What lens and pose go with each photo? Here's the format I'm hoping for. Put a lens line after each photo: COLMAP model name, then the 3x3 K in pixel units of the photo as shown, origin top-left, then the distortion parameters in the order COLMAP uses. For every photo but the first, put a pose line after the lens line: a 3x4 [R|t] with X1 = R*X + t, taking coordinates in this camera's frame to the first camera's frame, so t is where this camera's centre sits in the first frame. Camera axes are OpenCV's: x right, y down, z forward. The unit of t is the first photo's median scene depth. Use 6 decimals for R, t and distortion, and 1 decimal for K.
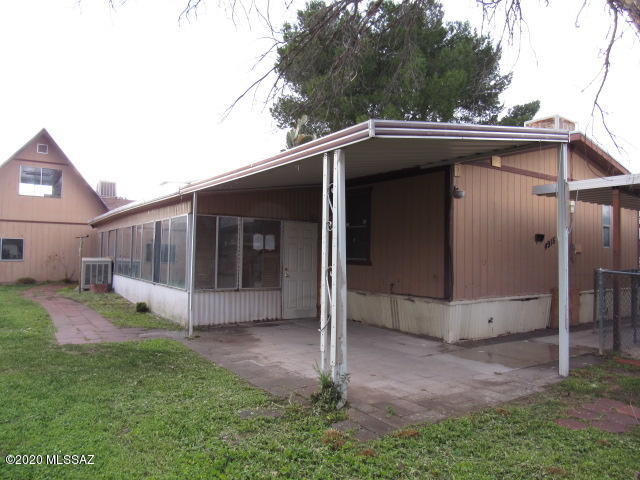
lens RADIAL K [[460.7, 0, 319.7], [0, 460.7, 237.7], [0, 0, 1]] dist [-0.032131, 0.009542]
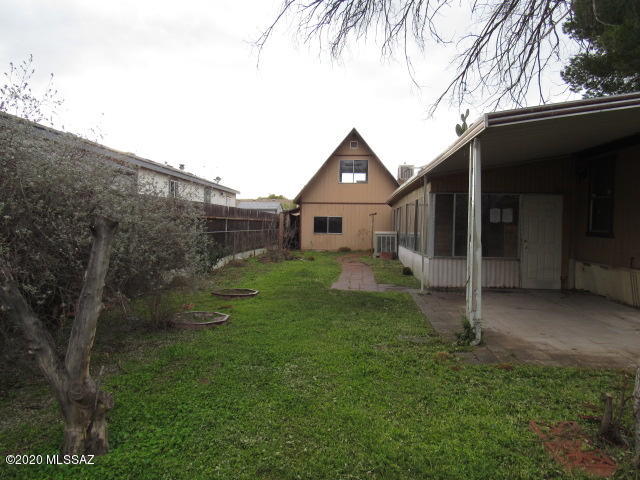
lens RADIAL K [[460.7, 0, 320.1], [0, 460.7, 240.8], [0, 0, 1]] dist [-0.032131, 0.009542]
pose [[0.778425, 0.013433, -0.627594, 0.217838], [0.023463, 0.998450, 0.050473, 0.004524], [0.627299, -0.054015, 0.776903, -0.099710]]
